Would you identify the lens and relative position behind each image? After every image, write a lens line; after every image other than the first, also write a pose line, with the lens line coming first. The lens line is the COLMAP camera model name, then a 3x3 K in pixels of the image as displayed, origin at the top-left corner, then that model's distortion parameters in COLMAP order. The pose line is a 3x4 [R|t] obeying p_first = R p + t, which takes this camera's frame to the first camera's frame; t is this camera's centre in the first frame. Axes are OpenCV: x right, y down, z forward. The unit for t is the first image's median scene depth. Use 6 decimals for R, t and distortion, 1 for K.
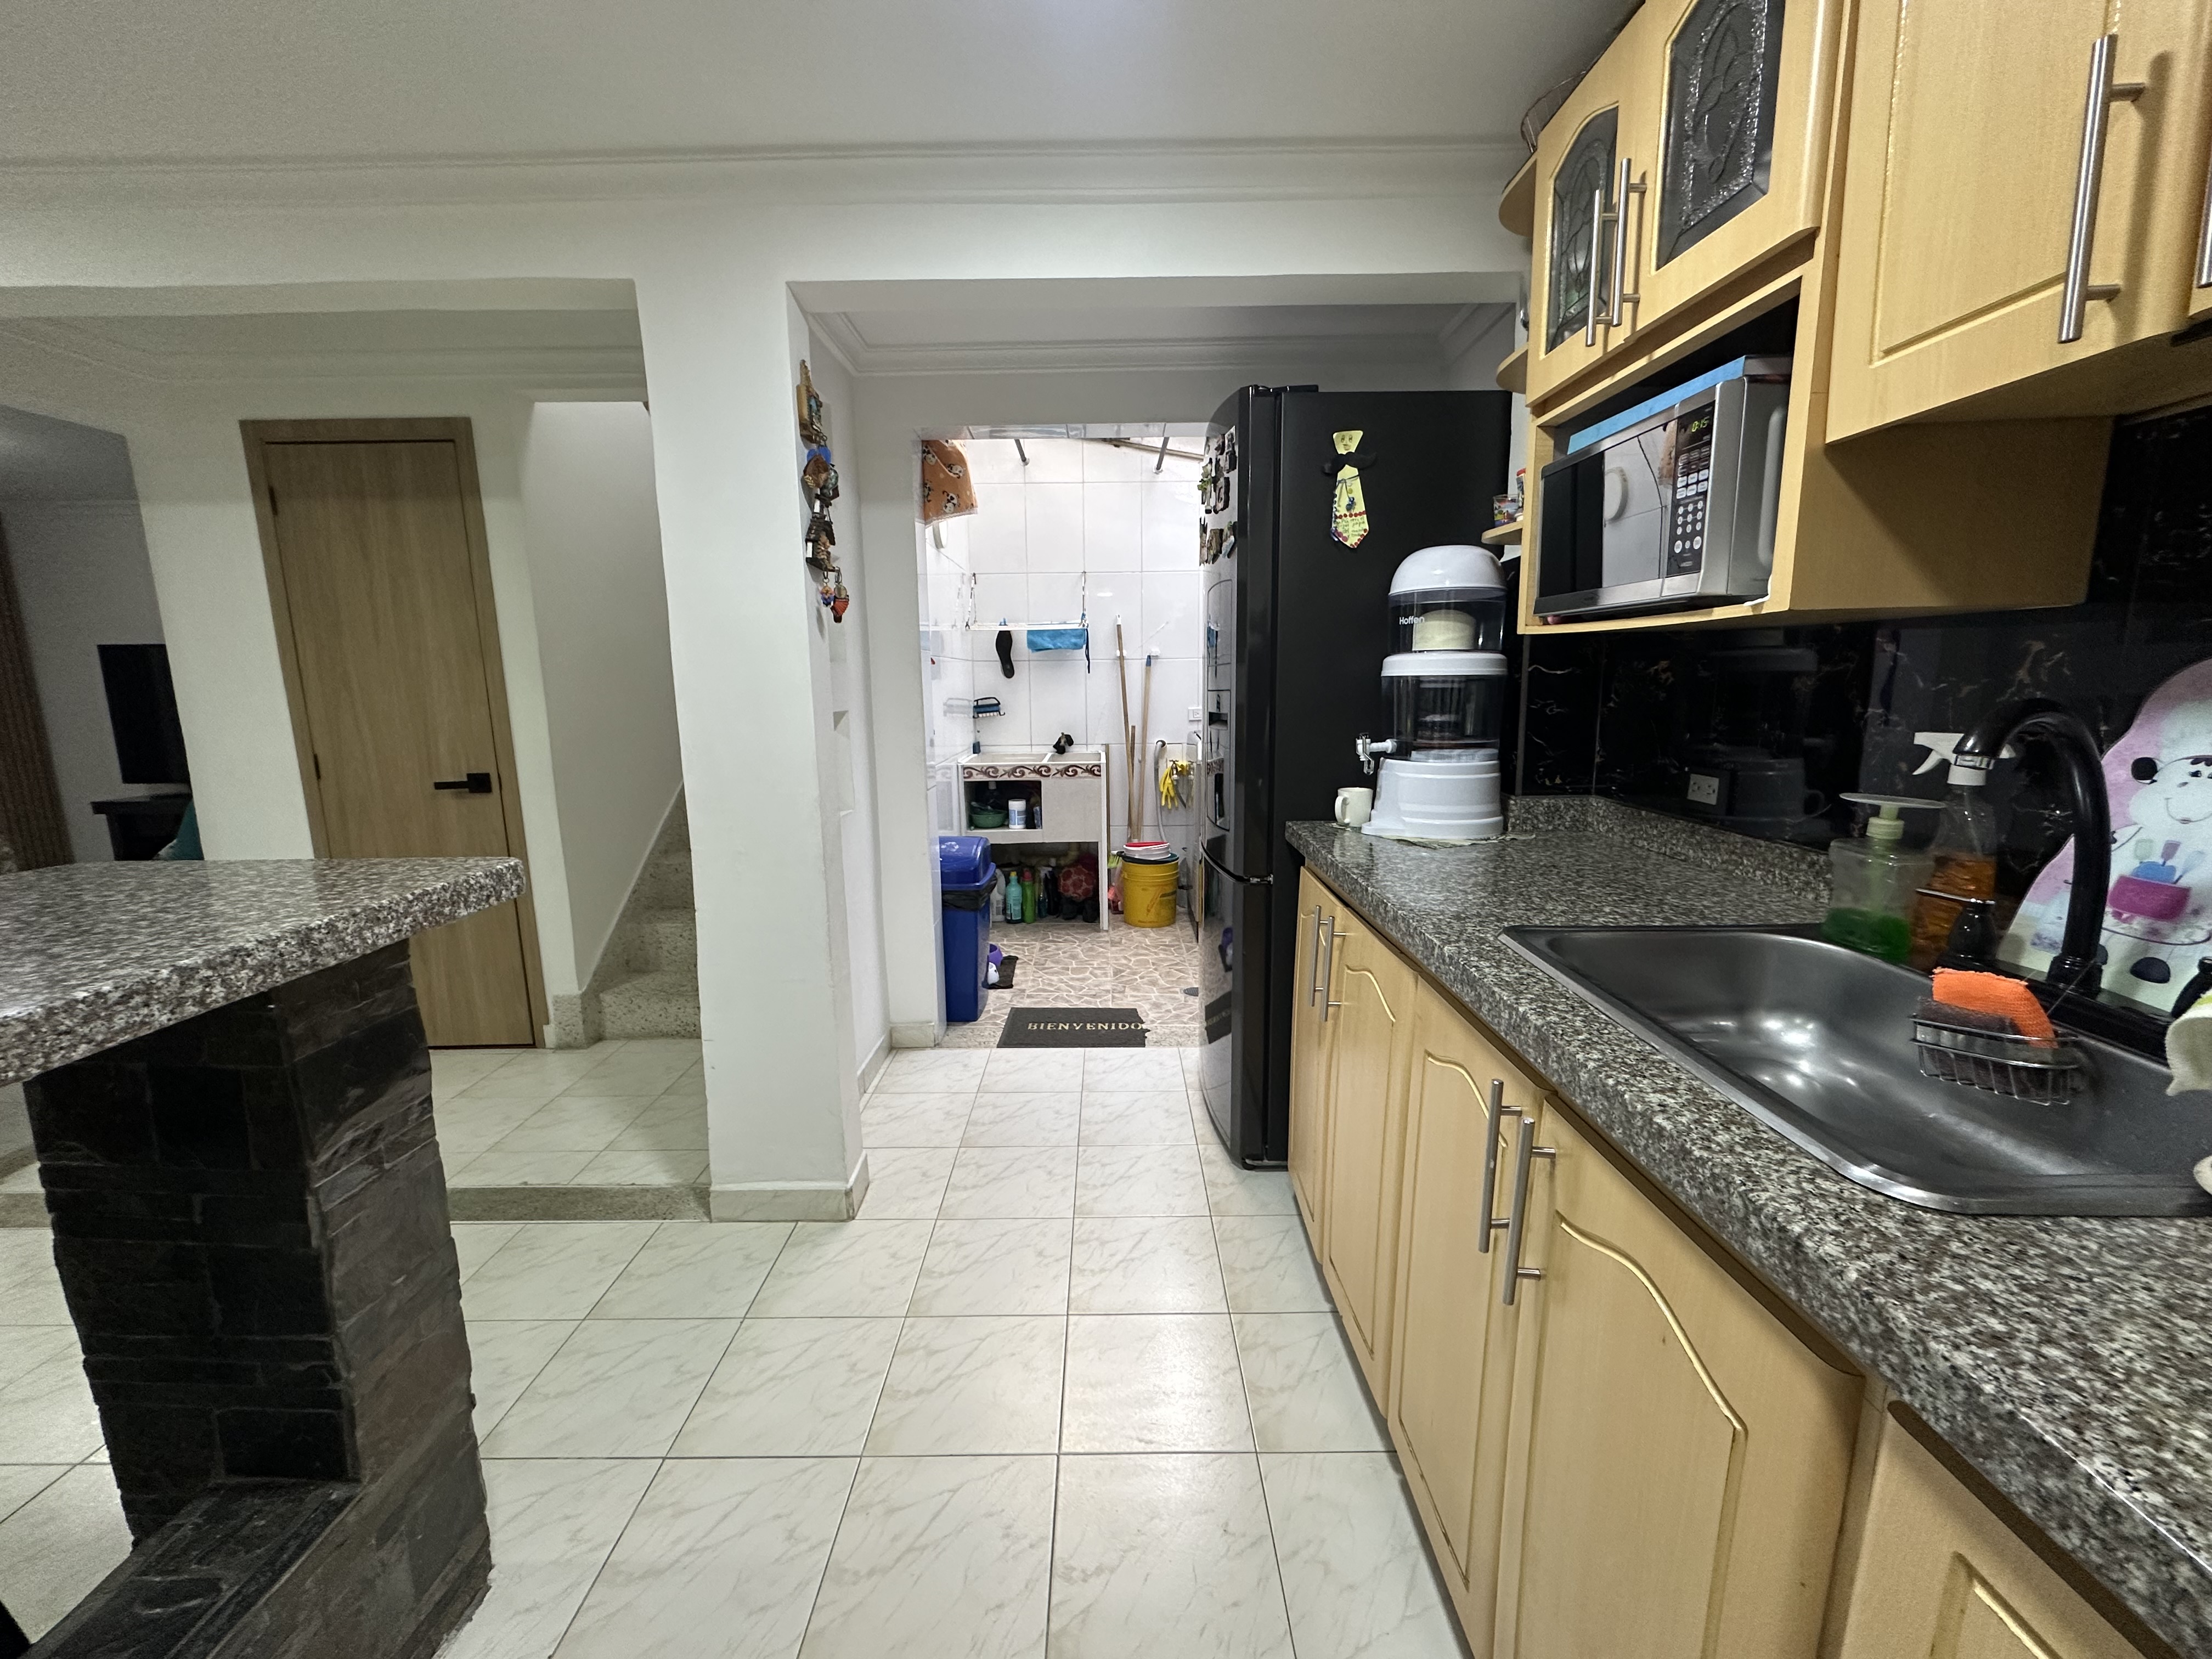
lens RADIAL K [[879.2, 0, 1106.0], [0, 879.2, 829.5], [0, 0, 1]] dist [-0.002459, -0.000371]
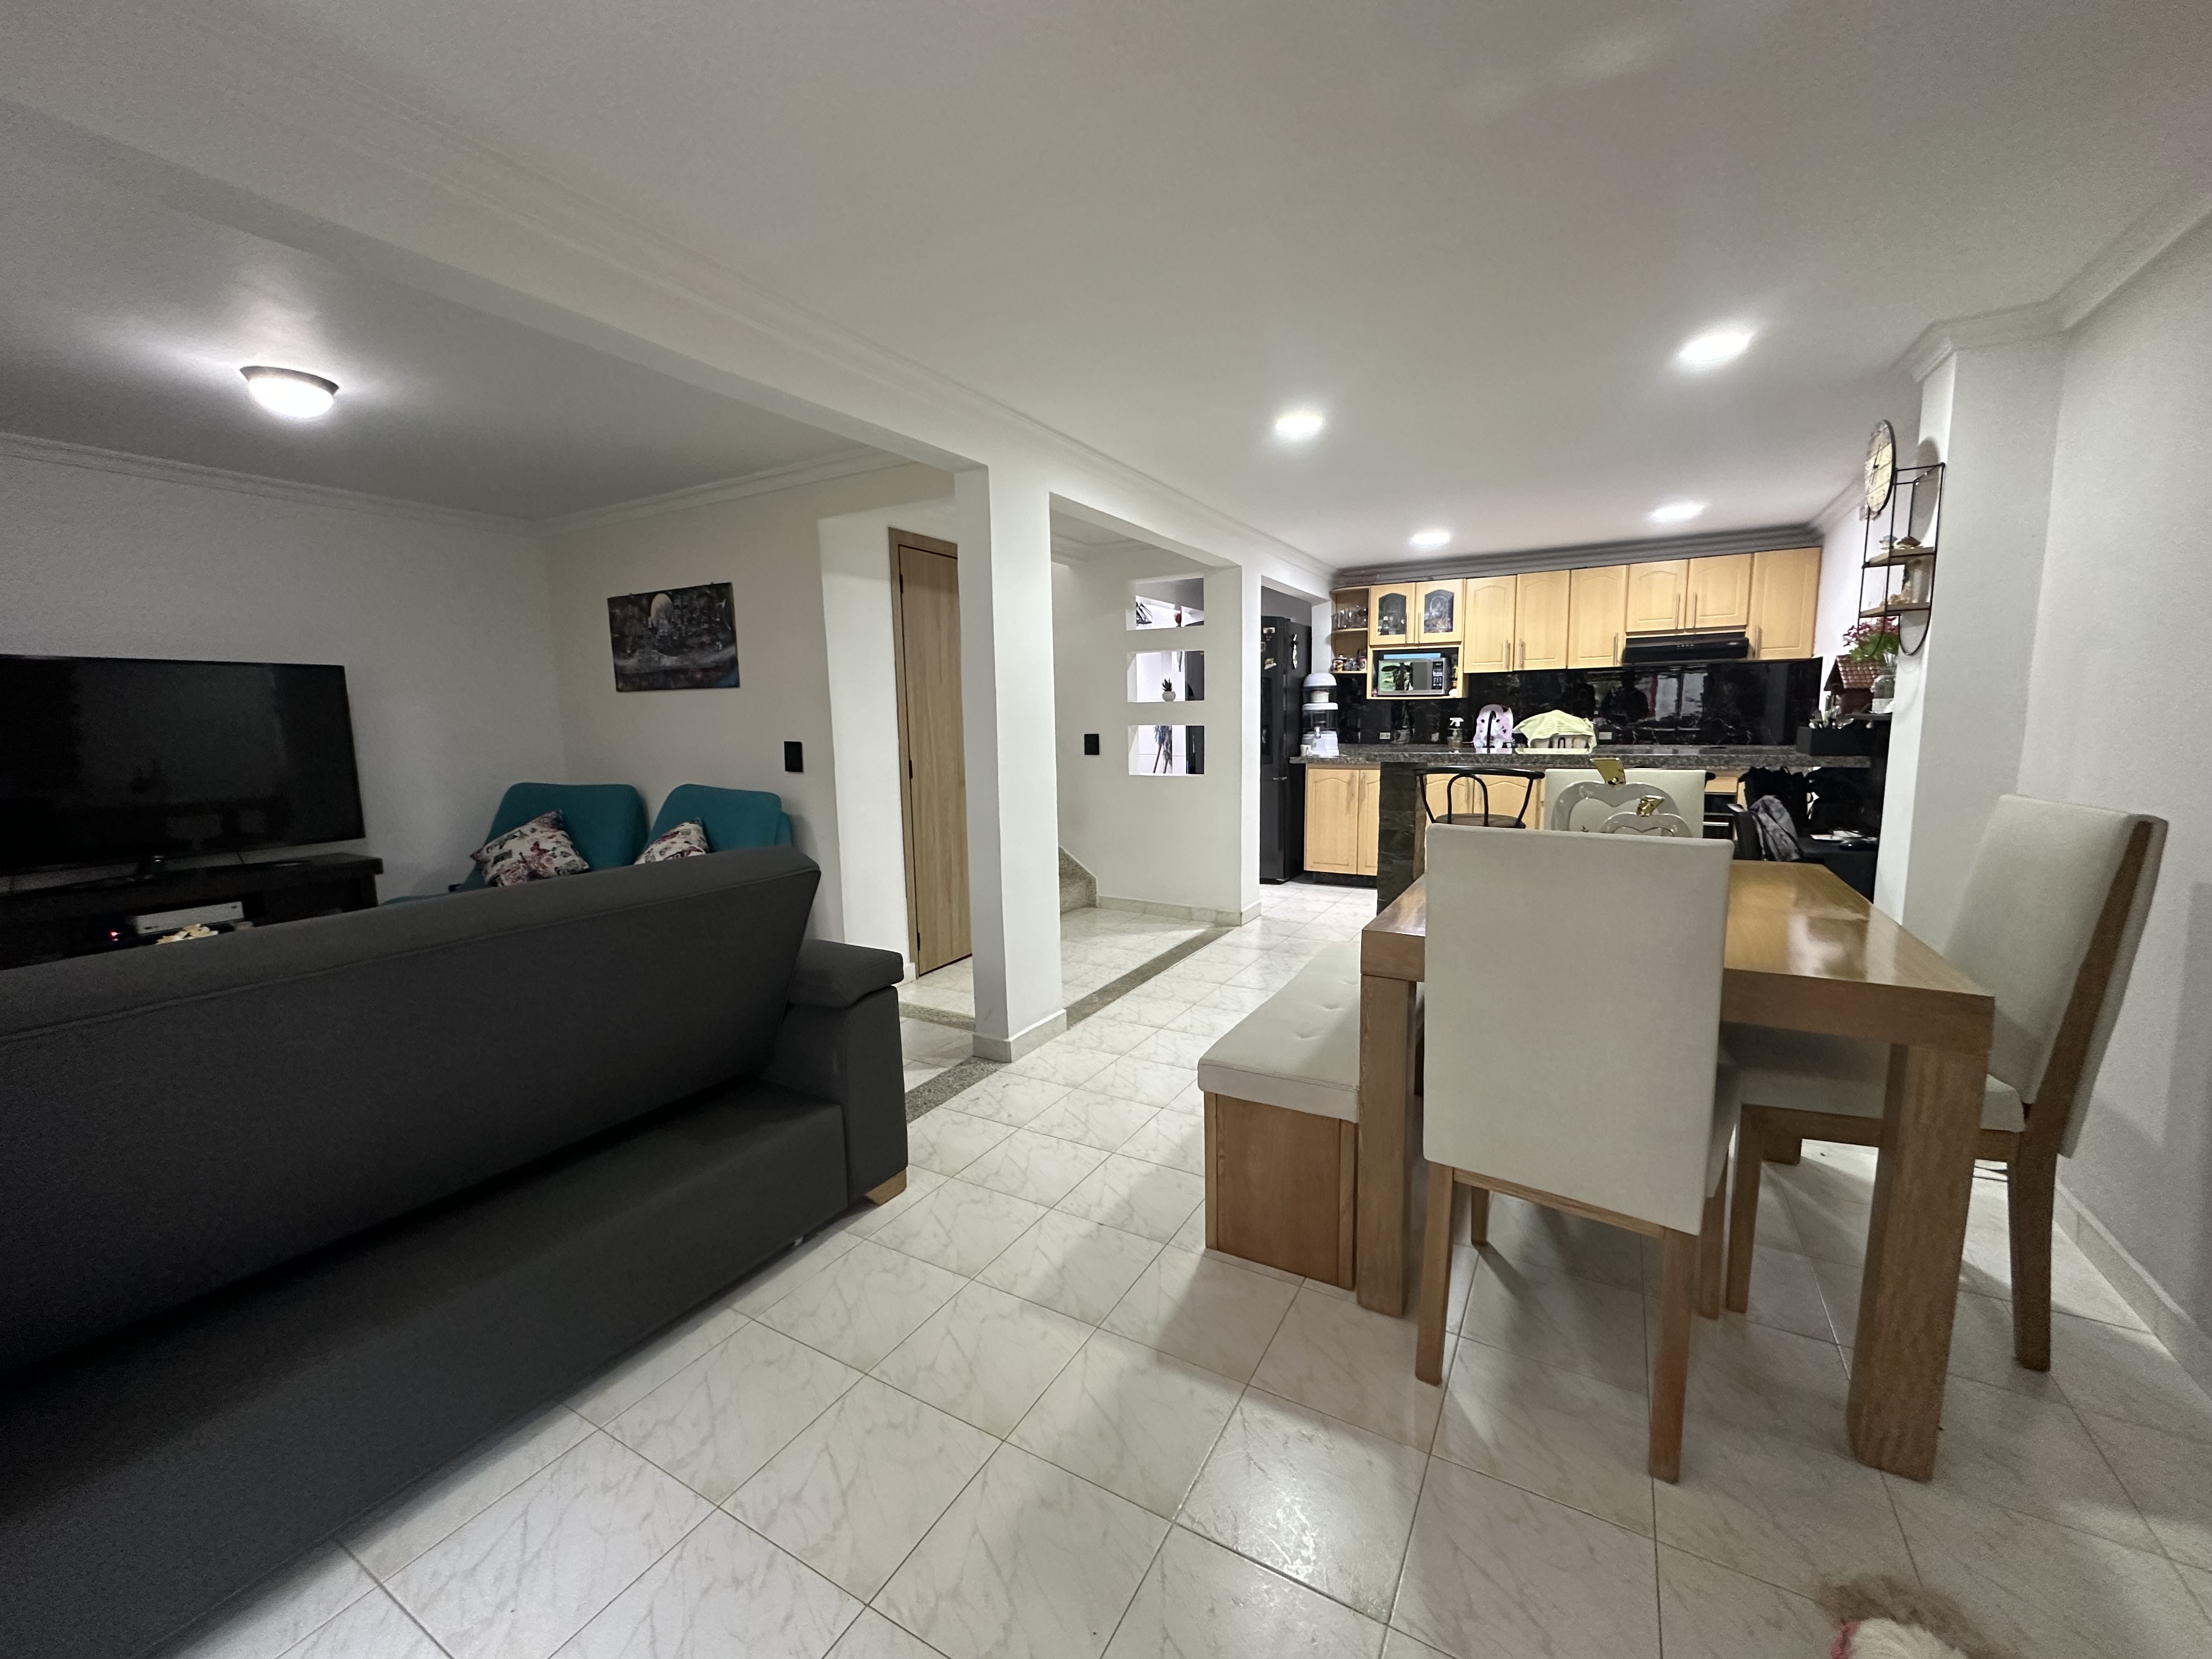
lens RADIAL K [[879.2, 0, 1106.0], [0, 879.2, 829.5], [0, 0, 1]] dist [-0.002459, -0.000371]
pose [[0.494854, -0.108475, 0.862179, -4.375436], [0.155837, 0.987171, 0.034756, 0.049677], [-0.854889, 0.117160, 0.505410, 0.073637]]
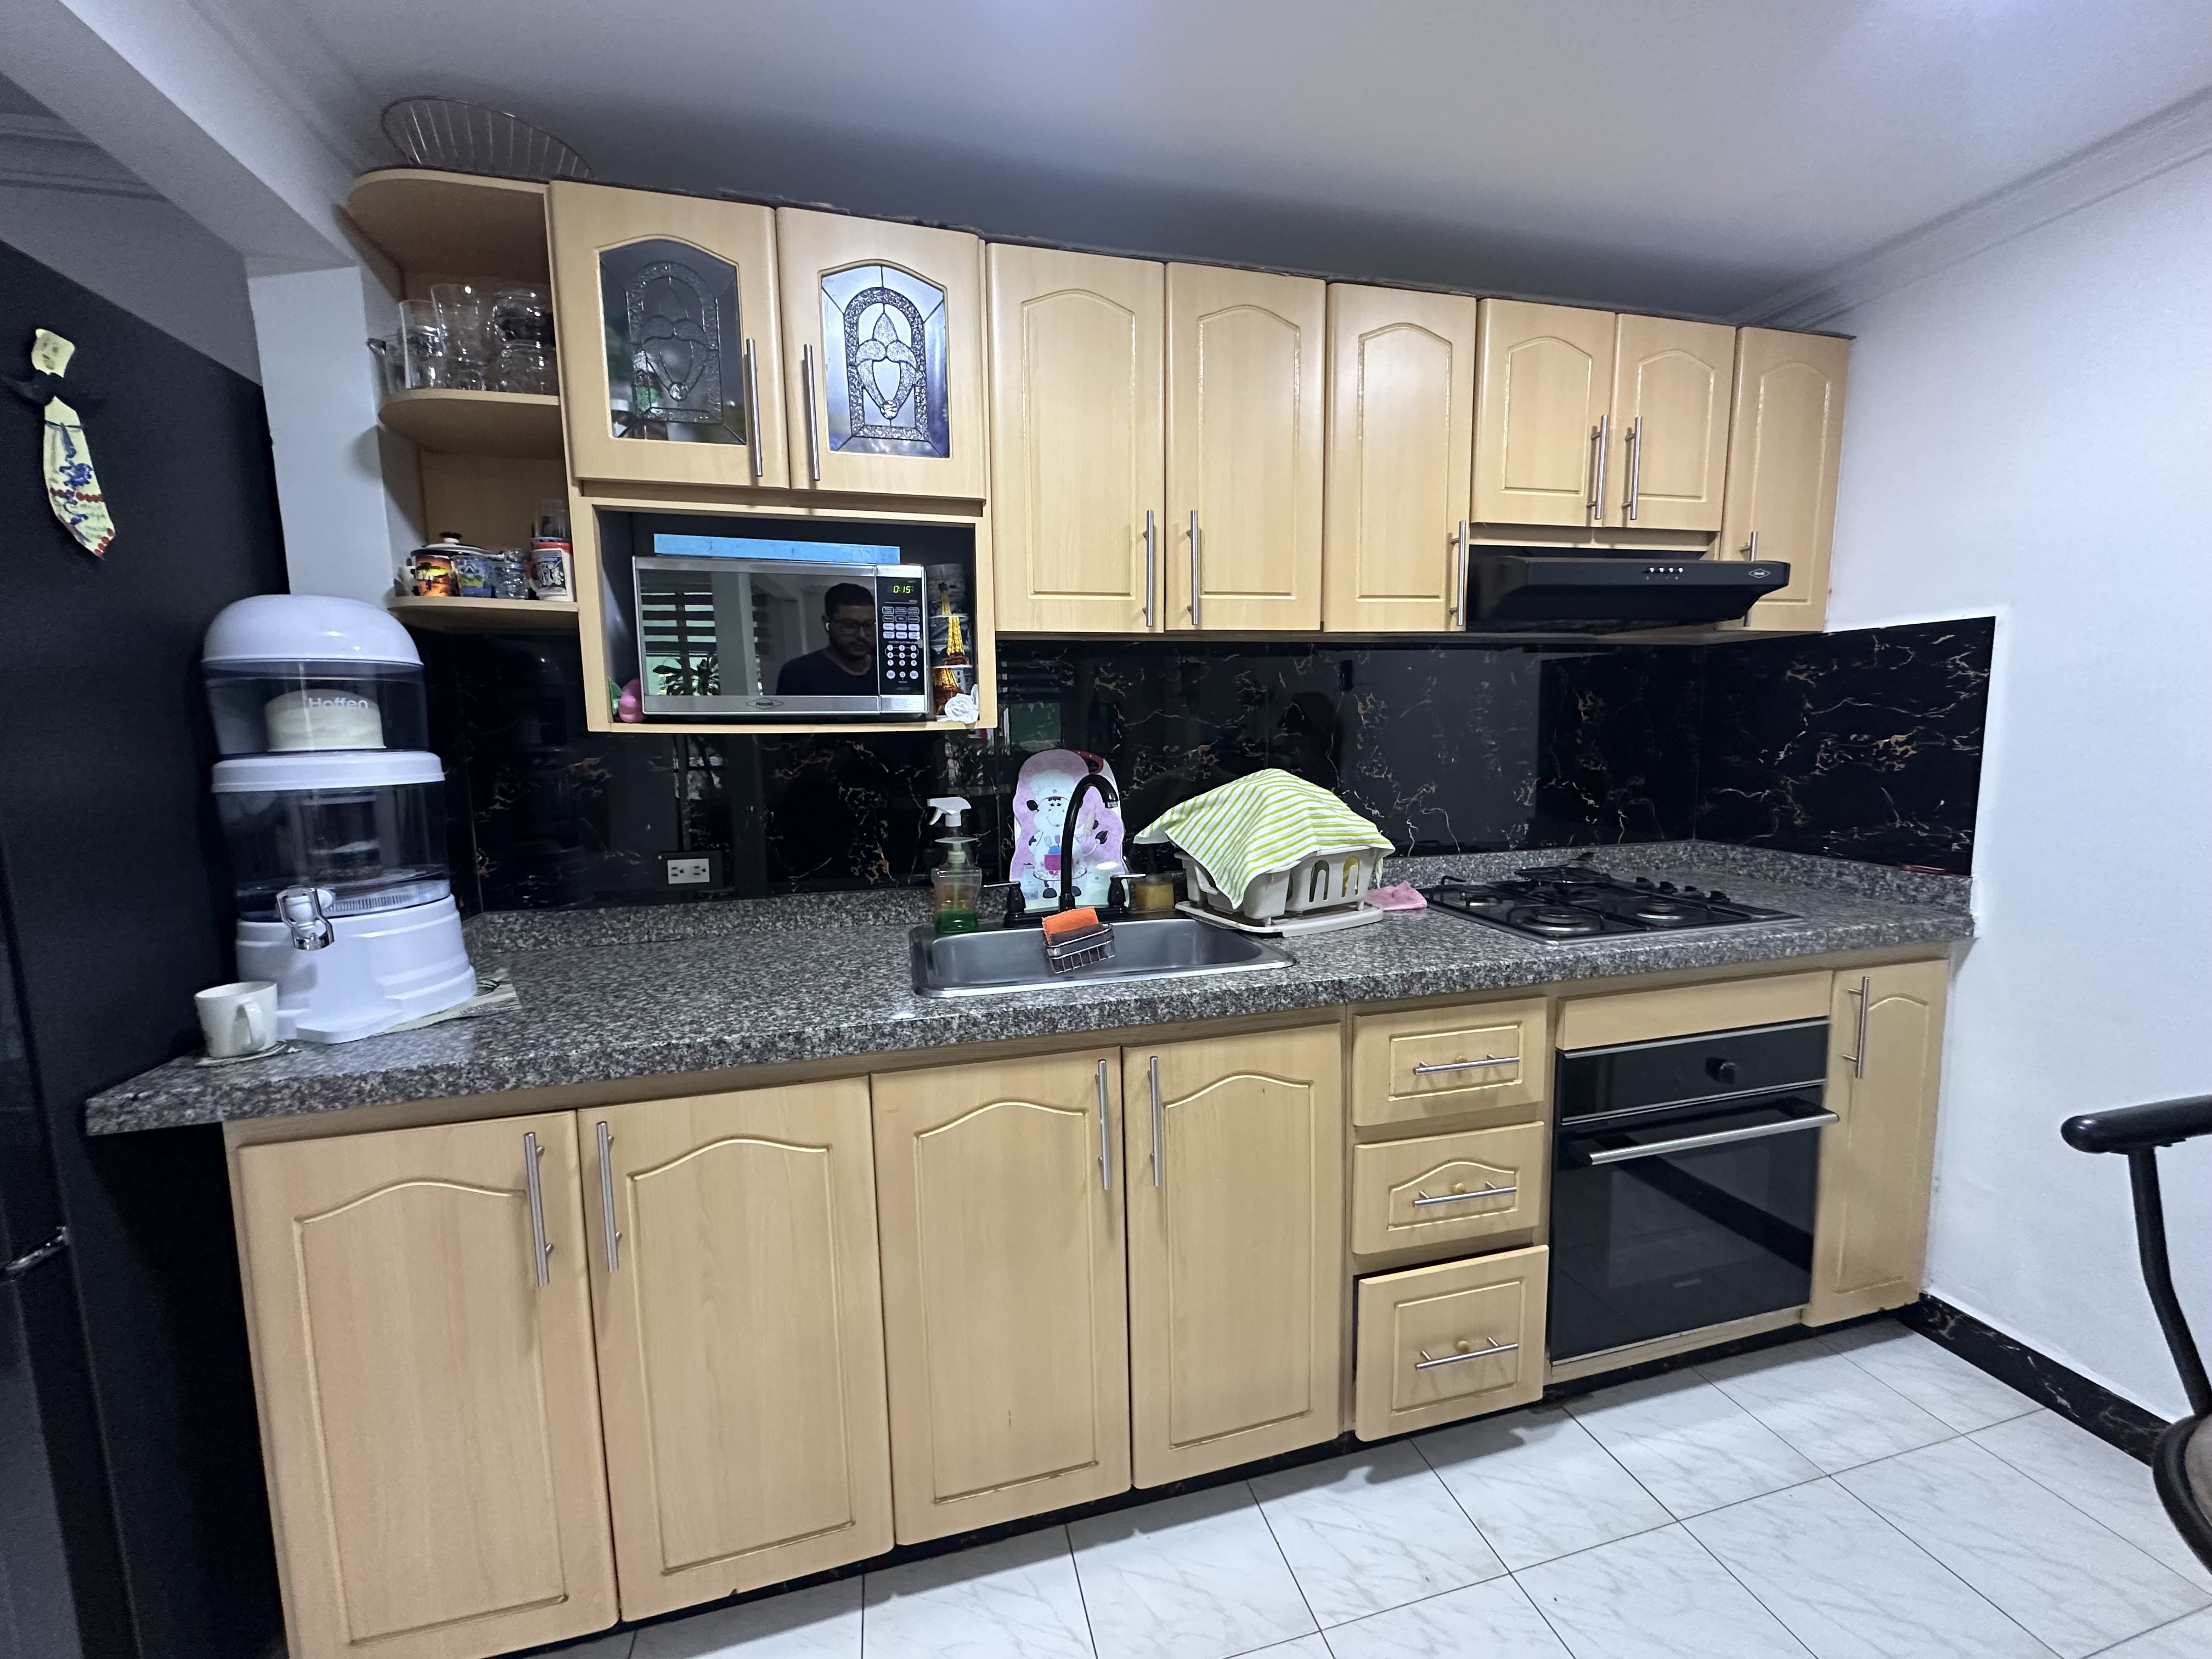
lens RADIAL K [[879.2, 0, 1106.0], [0, 879.2, 829.5], [0, 0, 1]] dist [-0.002459, -0.000371]
pose [[-0.253126, -0.097631, 0.962494, -0.612509], [0.183507, 0.971987, 0.146854, -0.194282], [-0.949870, 0.213797, -0.228119, 0.880861]]
